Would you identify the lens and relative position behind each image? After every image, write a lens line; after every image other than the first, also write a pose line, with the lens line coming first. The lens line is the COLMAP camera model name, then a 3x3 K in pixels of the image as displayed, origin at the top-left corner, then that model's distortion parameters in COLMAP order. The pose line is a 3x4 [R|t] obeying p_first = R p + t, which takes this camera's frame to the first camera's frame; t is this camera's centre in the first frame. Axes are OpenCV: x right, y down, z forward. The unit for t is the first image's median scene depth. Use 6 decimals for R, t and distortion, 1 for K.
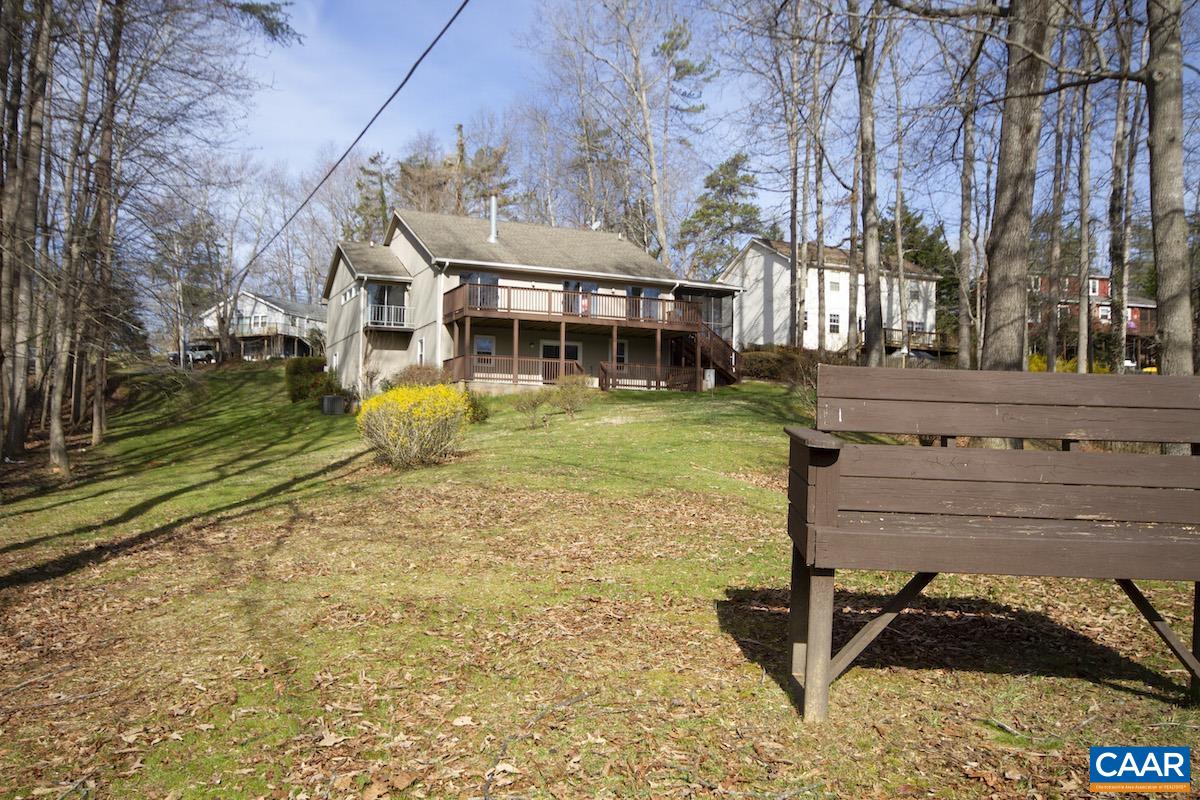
lens RADIAL K [[1112.6, 0, 601.9], [0, 1112.6, 398.3], [0, 0, 1]] dist [0.023710, 0.000000]
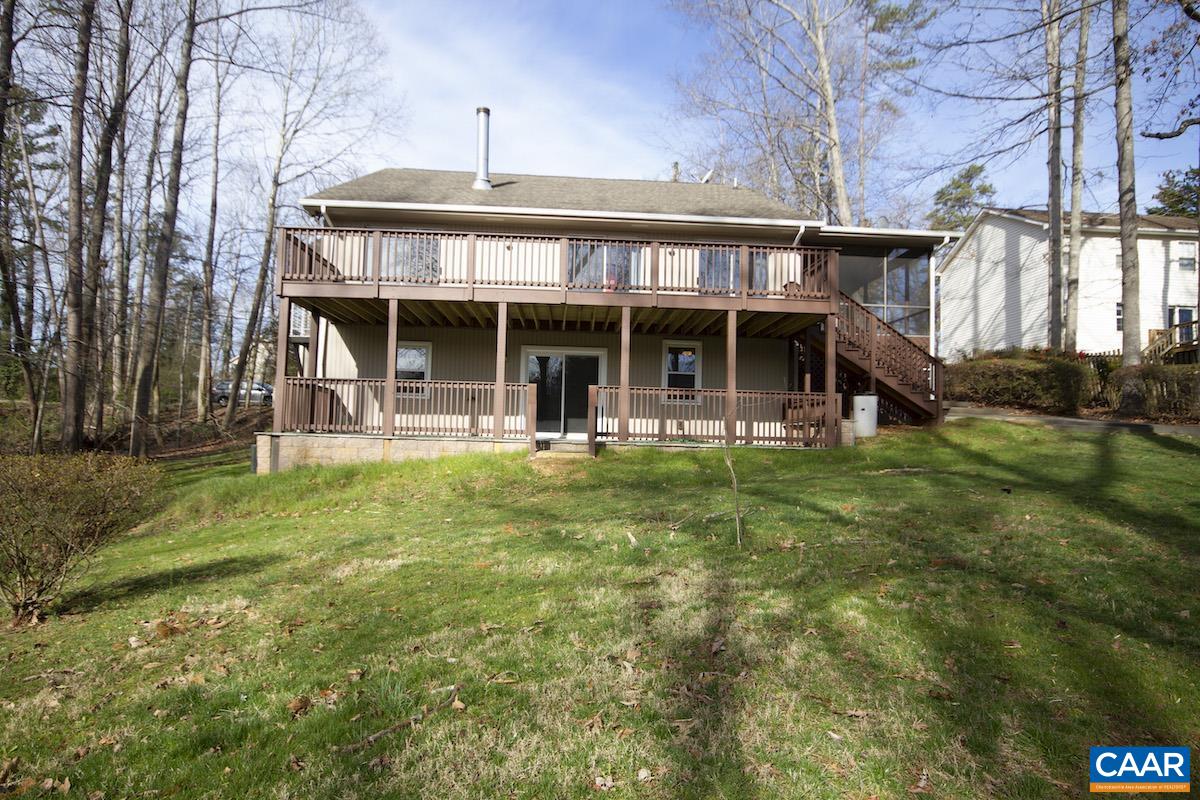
lens RADIAL K [[733.7, 0, 600.9], [0, 733.7, 404.8], [0, 0, 1]] dist [0.023293, 0.003808]
pose [[0.936142, -0.017901, -0.351166, 0.085282], [0.014700, 0.999823, -0.011779, -0.017299], [0.351314, 0.005864, 0.936239, 0.581318]]
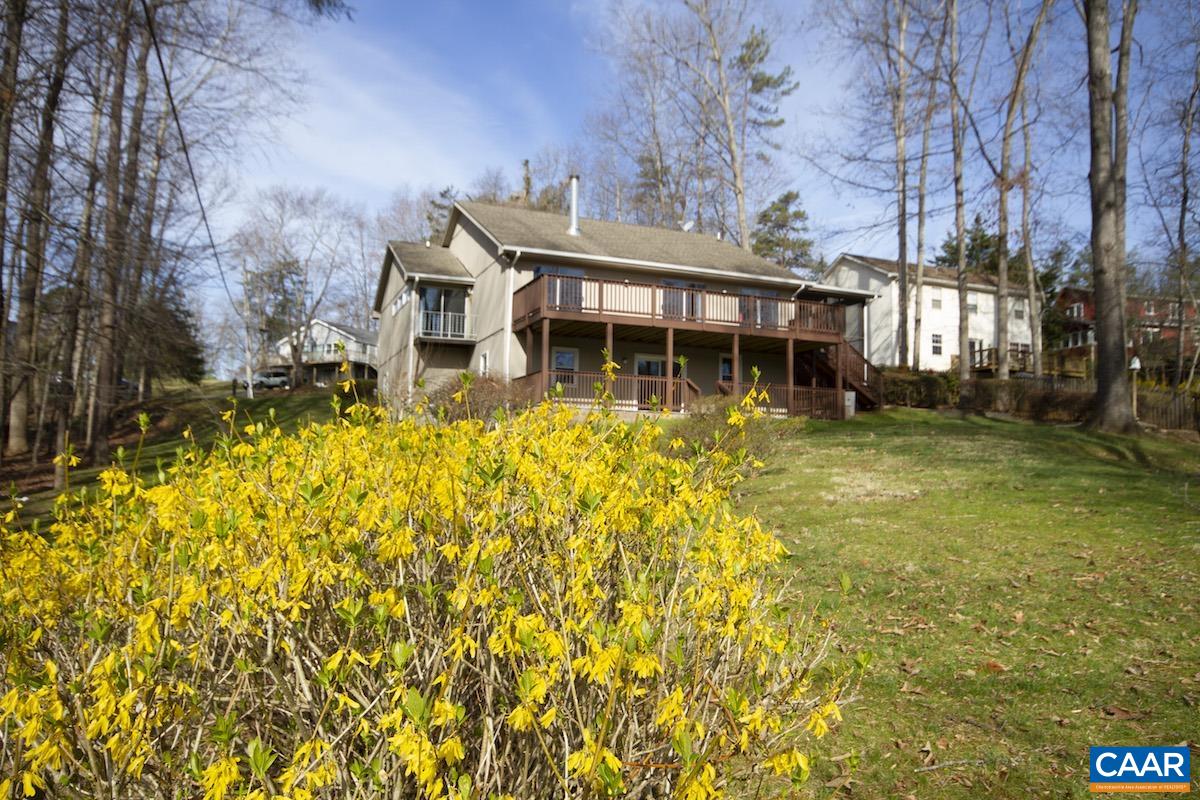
lens RADIAL K [[894.0, 0, 597.8], [0, 894.0, 398.2], [0, 0, 1]] dist [0.033971, 0.000503]
pose [[0.999159, 0.001489, -0.040970, -0.047364], [-0.002573, 0.999648, -0.026417, -0.003697], [0.040917, 0.026500, 0.998811, 0.312678]]
